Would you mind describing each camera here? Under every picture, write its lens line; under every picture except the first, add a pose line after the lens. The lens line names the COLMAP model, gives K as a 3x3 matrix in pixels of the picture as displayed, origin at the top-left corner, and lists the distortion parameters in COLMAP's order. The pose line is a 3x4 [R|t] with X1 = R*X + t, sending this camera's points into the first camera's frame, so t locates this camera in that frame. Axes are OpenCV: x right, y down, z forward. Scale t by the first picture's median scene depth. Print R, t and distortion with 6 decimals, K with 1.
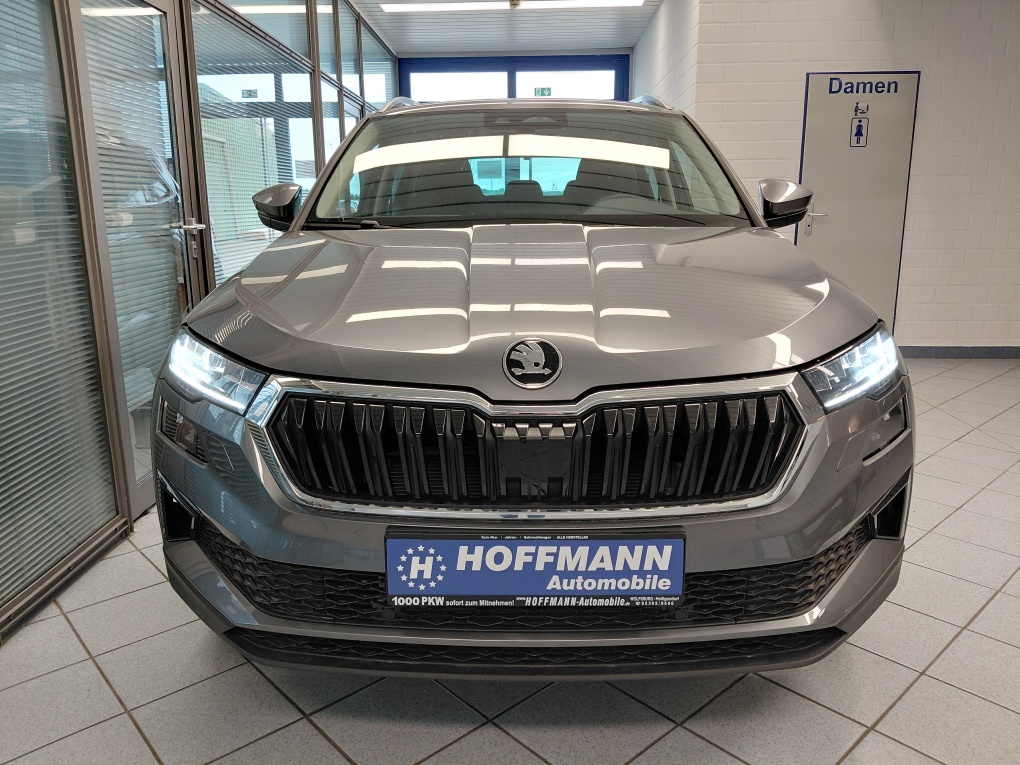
lens RADIAL K [[760.2, 0, 497.5], [0, 760.2, 364.6], [0, 0, 1]] dist [0.018748, -0.101767]
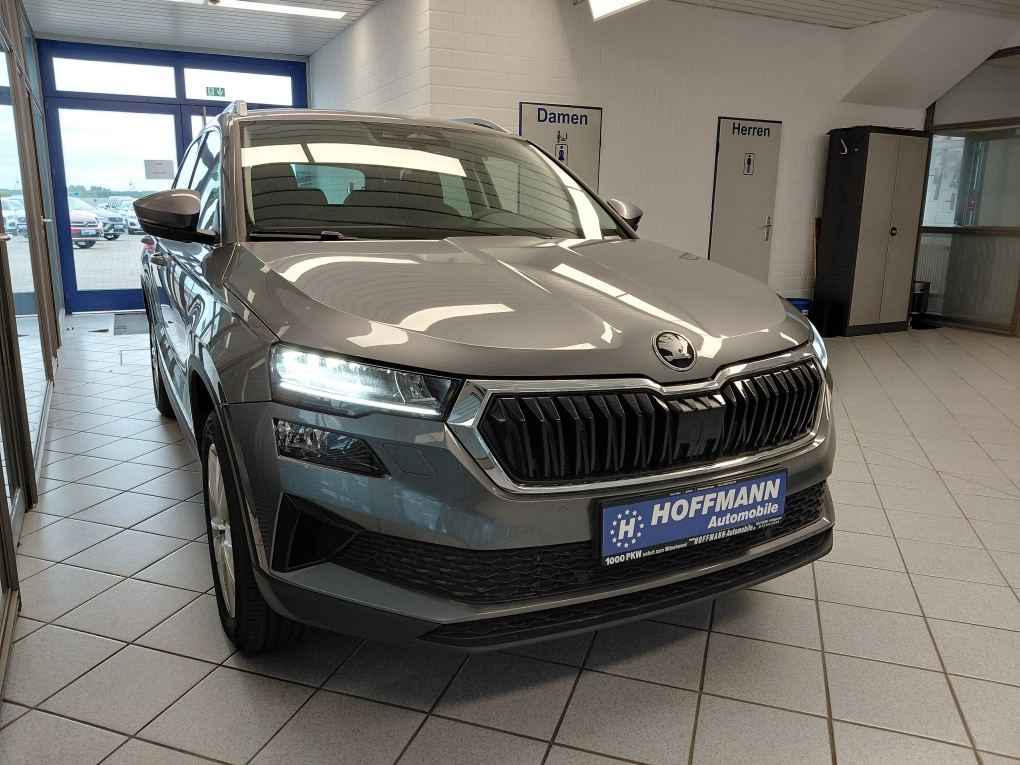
lens RADIAL K [[760.2, 0, 497.5], [0, 760.2, 364.6], [0, 0, 1]] dist [0.018748, -0.101767]
pose [[0.875645, -0.071137, 0.477688, -0.823696], [0.074810, 0.997133, 0.011359, -0.015874], [-0.477127, 0.025790, 0.878456, 0.050763]]
